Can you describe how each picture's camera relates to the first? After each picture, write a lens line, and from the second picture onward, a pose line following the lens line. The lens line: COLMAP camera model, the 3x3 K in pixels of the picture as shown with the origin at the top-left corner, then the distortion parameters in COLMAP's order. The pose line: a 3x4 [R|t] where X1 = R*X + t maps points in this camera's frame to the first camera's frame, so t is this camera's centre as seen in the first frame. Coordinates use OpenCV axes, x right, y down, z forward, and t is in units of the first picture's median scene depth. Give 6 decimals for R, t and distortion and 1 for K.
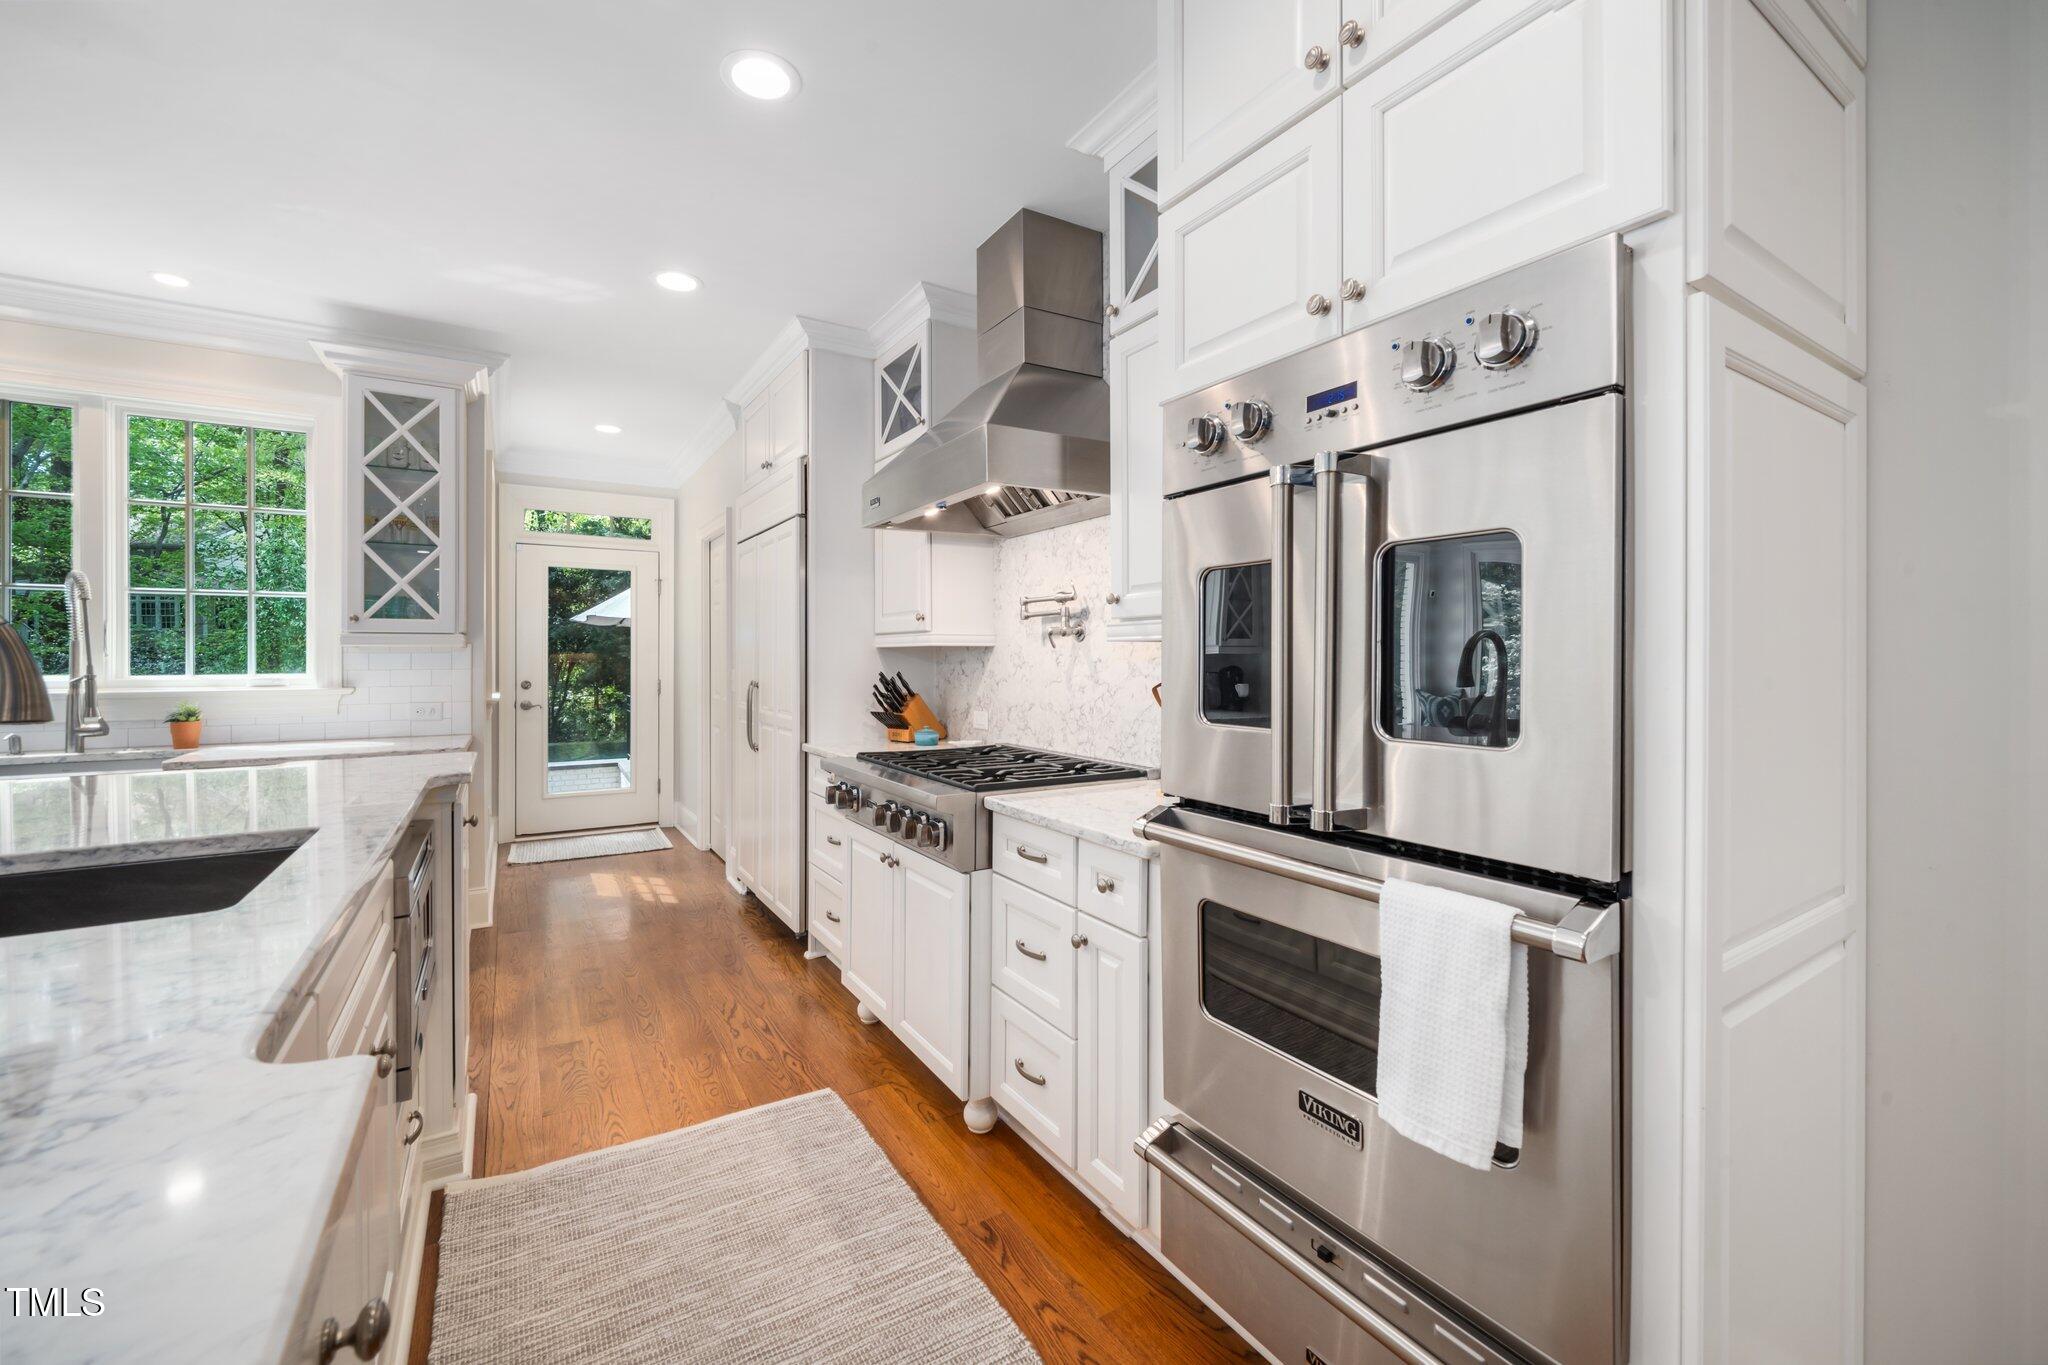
lens RADIAL K [[826.7, 0, 1017.7], [0, 826.7, 658.6], [0, 0, 1]] dist [-0.001395, -0.000323]
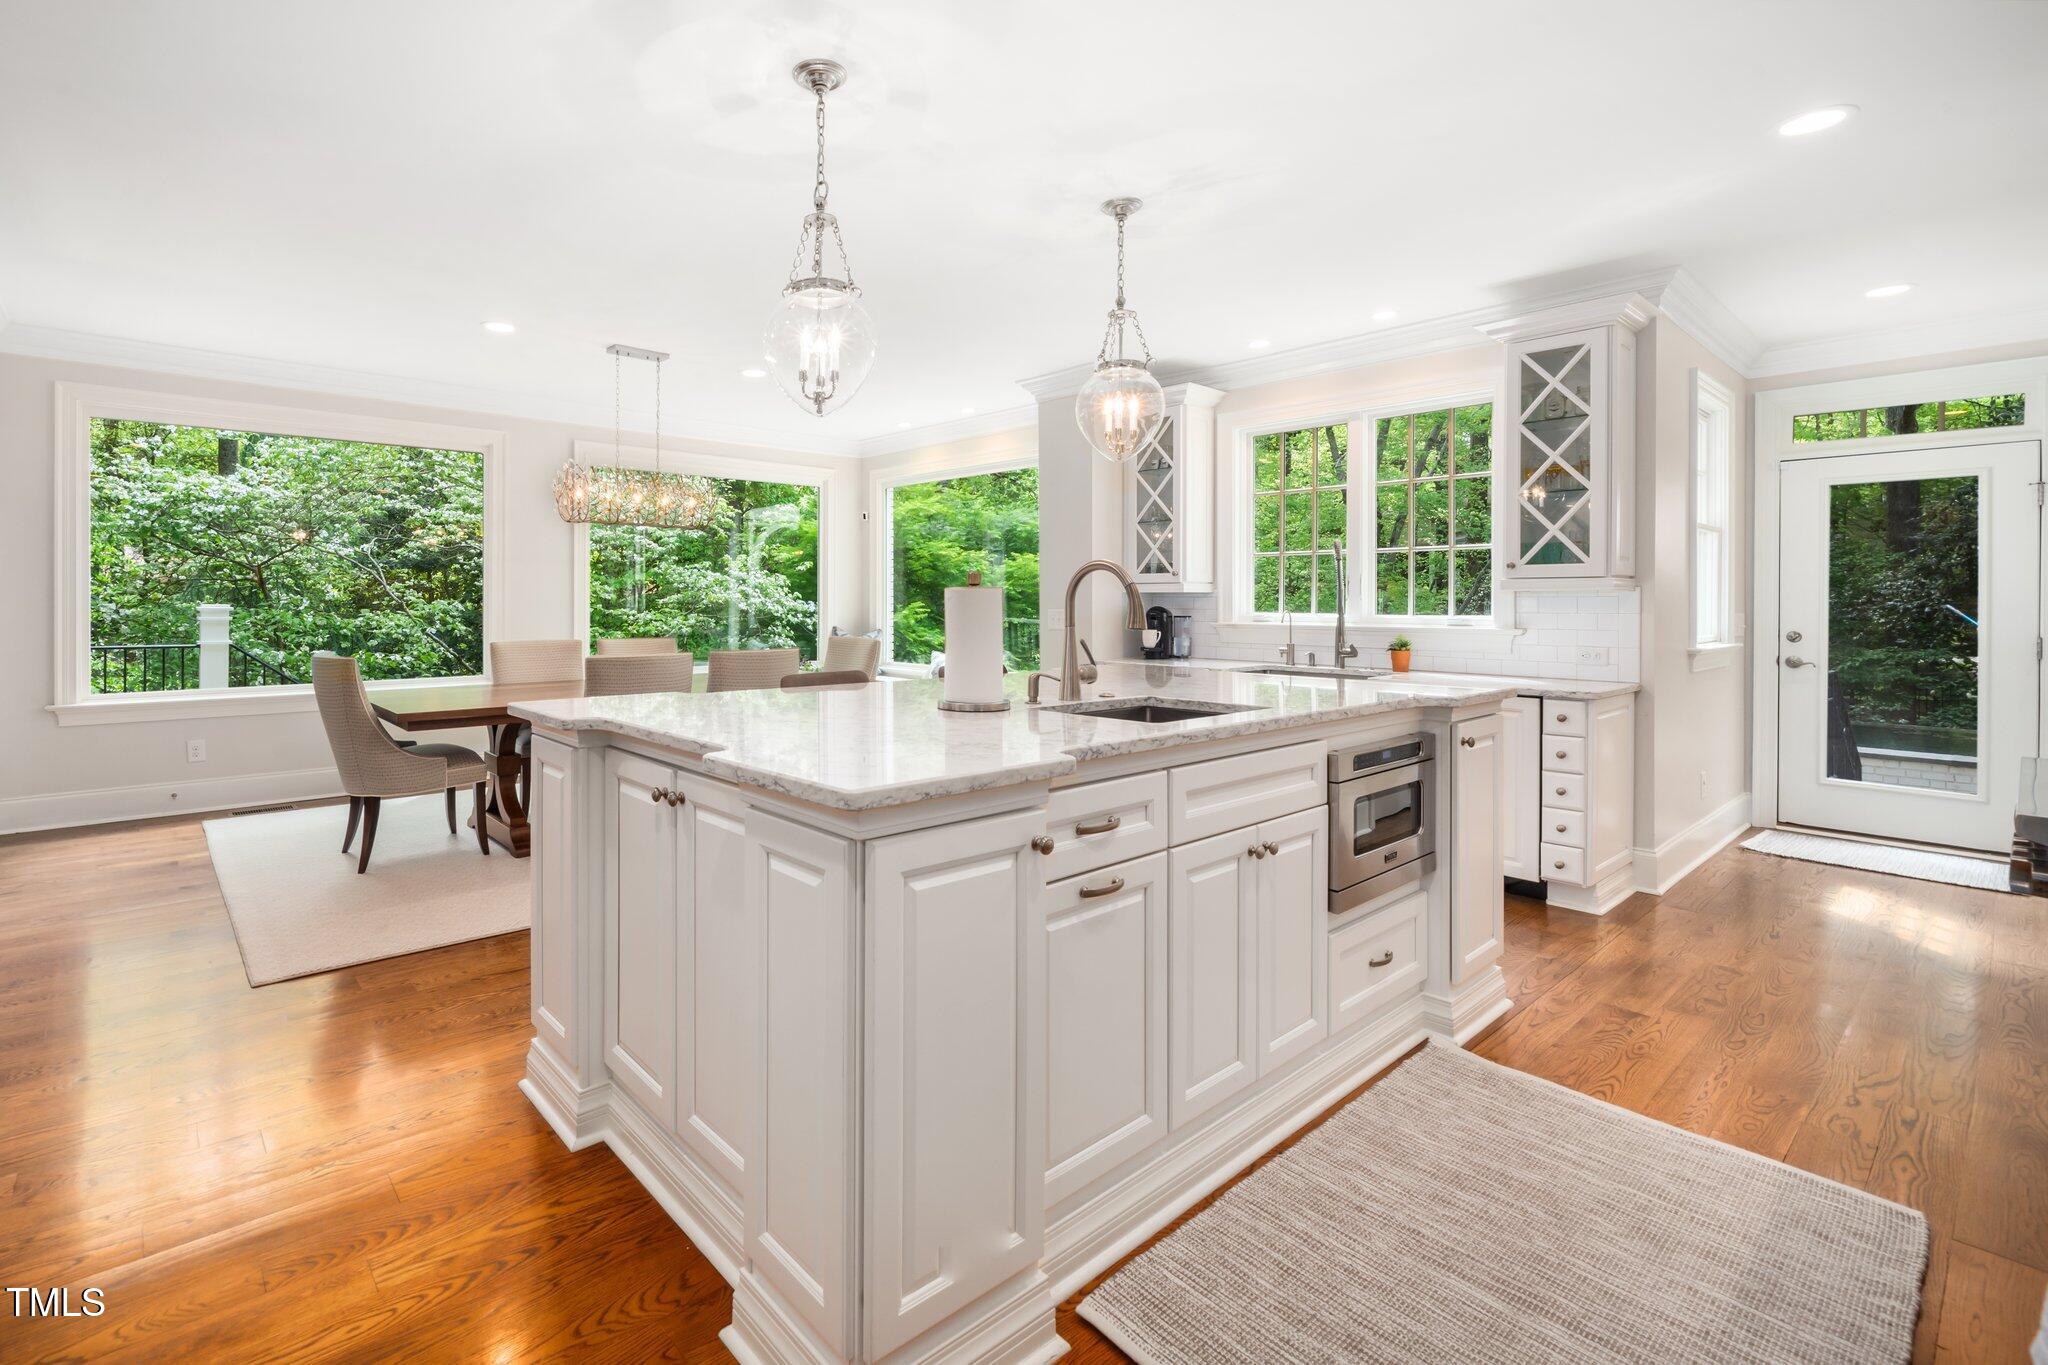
lens RADIAL K [[932.0, 0, 870.7], [0, 932.0, 606.0], [0, 0, 1]] dist [0.000589, 0.000257]
pose [[0.118225, 0.007005, -0.992962, 0.326847], [-0.003458, 0.999972, 0.006642, -0.000576], [0.992981, 0.002648, 0.118246, 0.008506]]
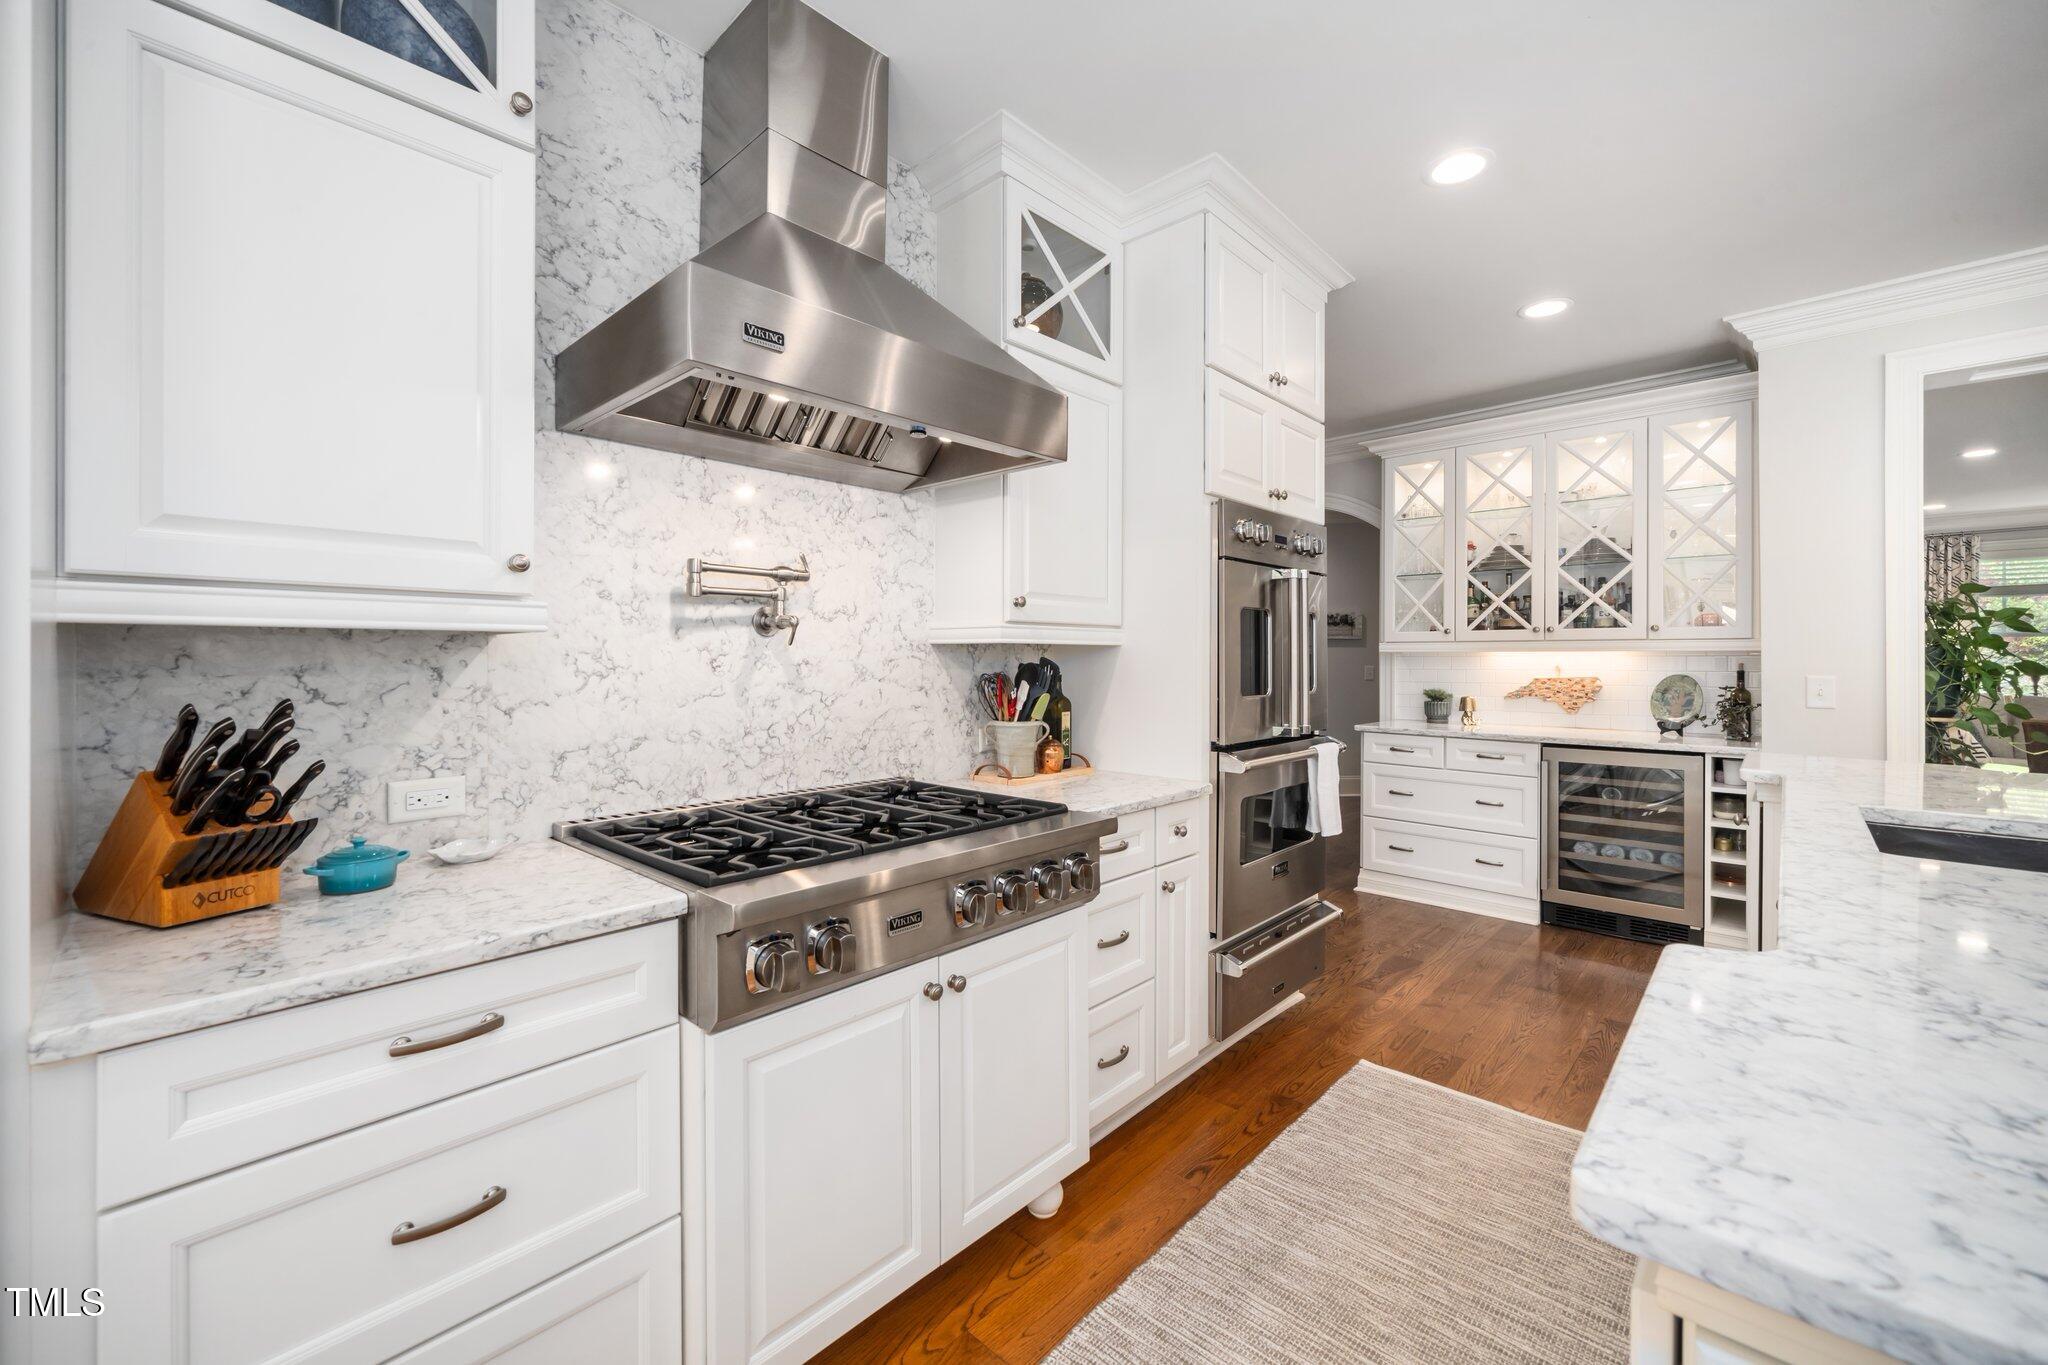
lens RADIAL K [[821.1, 0, 1017.3], [0, 821.1, 658.8], [0, 0, 1]] dist [-0.000369, -0.000094]
pose [[-0.259531, 0.000508, 0.965735, -0.571801], [0.002240, 0.999997, 0.000076, -0.000714], [-0.965732, 0.002182, -0.259532, 0.831348]]
